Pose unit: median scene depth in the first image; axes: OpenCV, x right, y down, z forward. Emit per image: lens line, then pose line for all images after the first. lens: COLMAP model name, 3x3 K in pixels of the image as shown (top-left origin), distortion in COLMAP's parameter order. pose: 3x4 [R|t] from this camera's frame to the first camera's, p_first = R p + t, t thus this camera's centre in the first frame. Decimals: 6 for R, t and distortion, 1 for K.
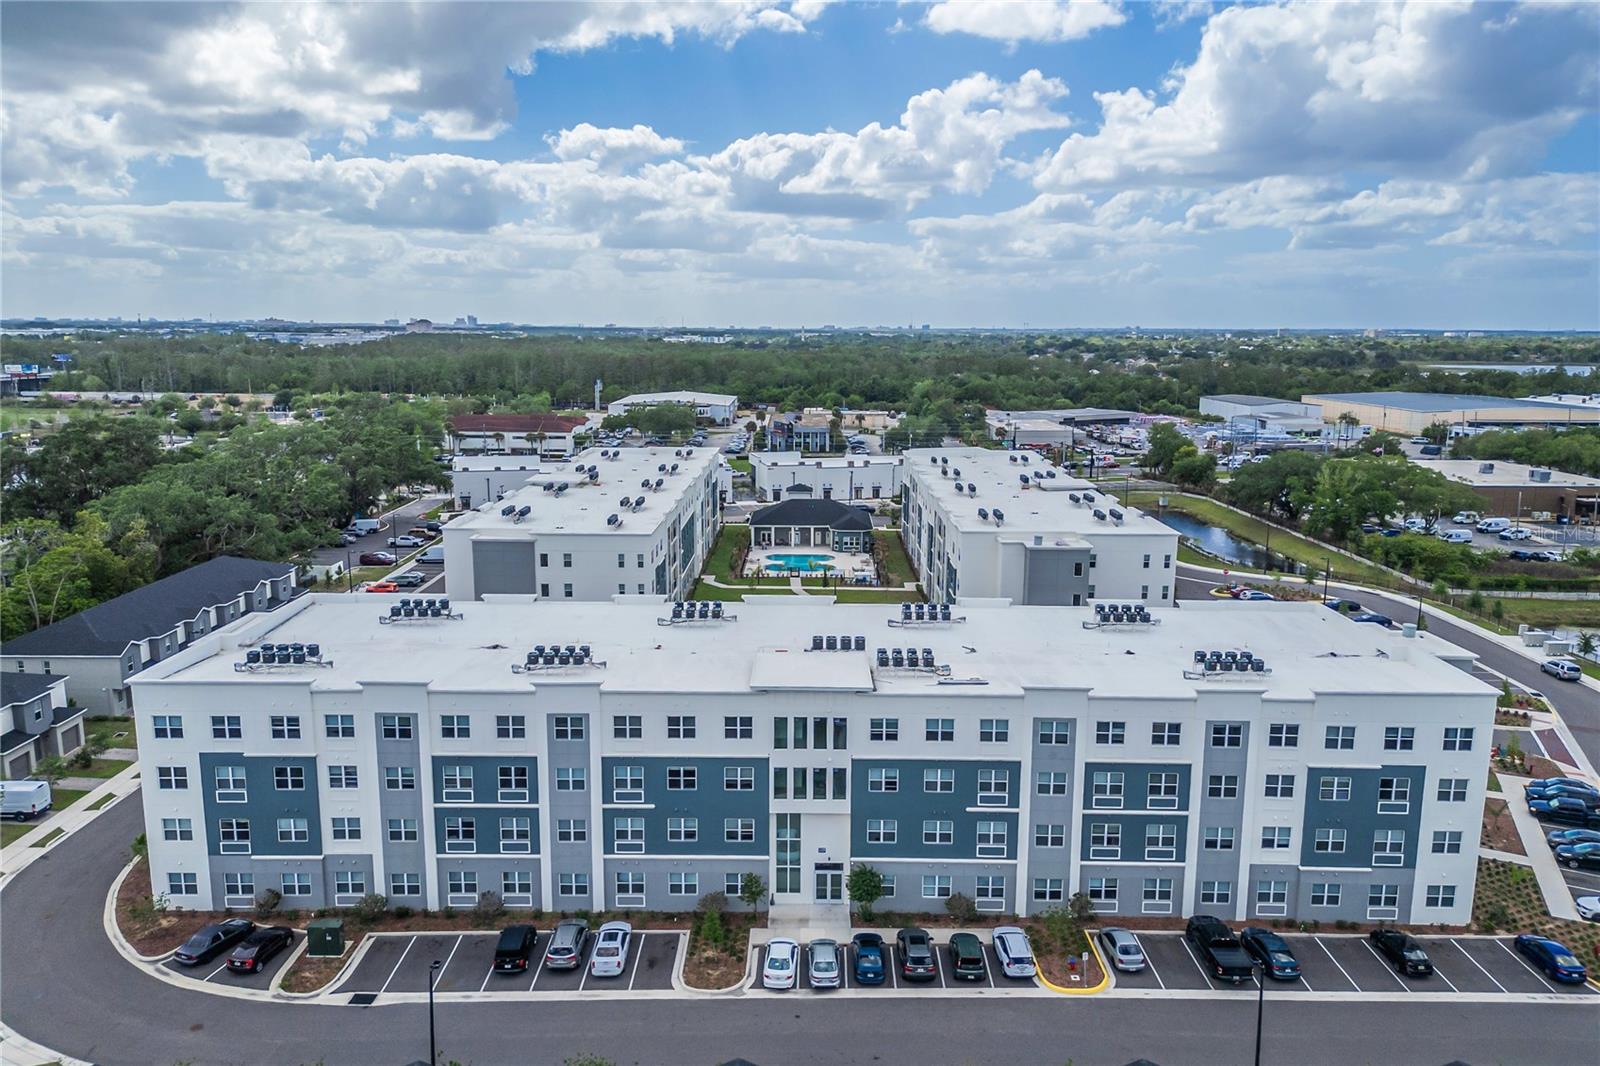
lens RADIAL K [[1121.3, 0, 837.7], [0, 1121.3, 530.6], [0, 0, 1]] dist [0.064559, -0.064844]
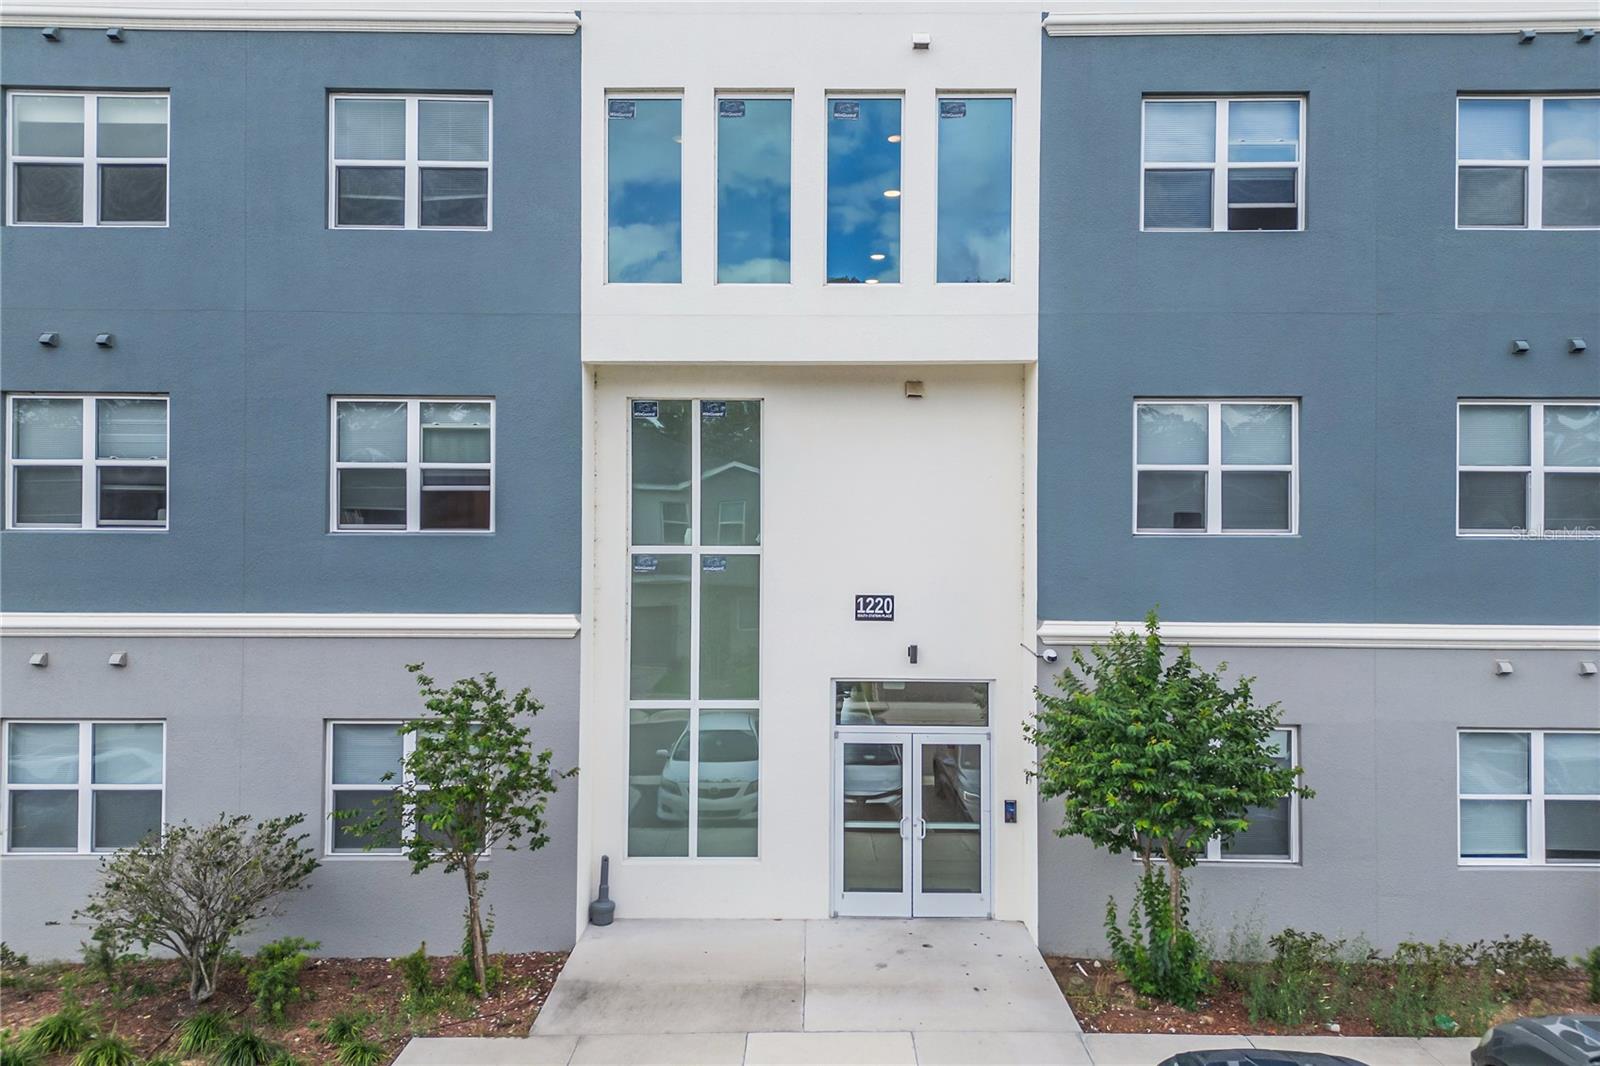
lens RADIAL K [[1121.3, 0, 815.6], [0, 1121.3, 531.2], [0, 0, 1]] dist [0.064559, -0.064844]
pose [[0.999967, -0.005582, -0.005889, -0.022943], [0.004446, 0.984049, -0.177843, 0.309945], [0.006788, 0.177811, 0.984041, 0.831768]]
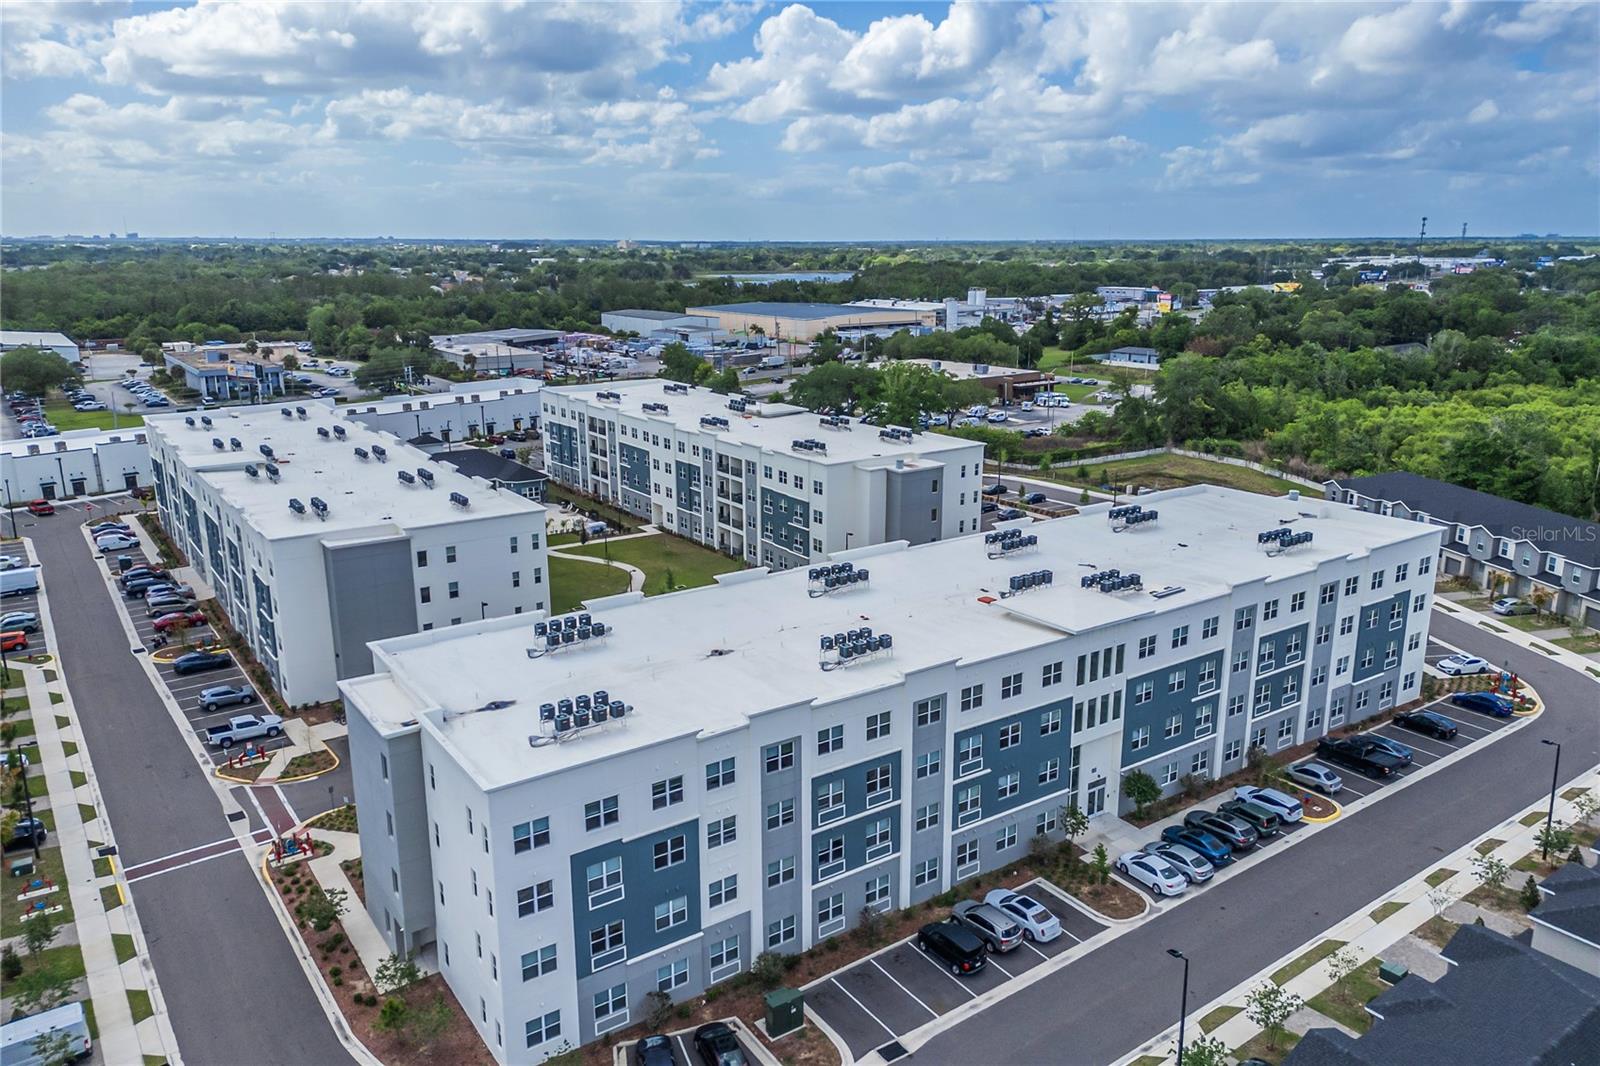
lens RADIAL K [[1121.3, 0, 804.8], [0, 1121.3, 516.1], [0, 0, 1]] dist [0.064559, -0.064844]
pose [[0.823729, -0.143387, 0.548553, -0.809778], [0.108796, 0.989488, 0.095270, -0.089091], [-0.556447, -0.018797, 0.830670, 0.271322]]
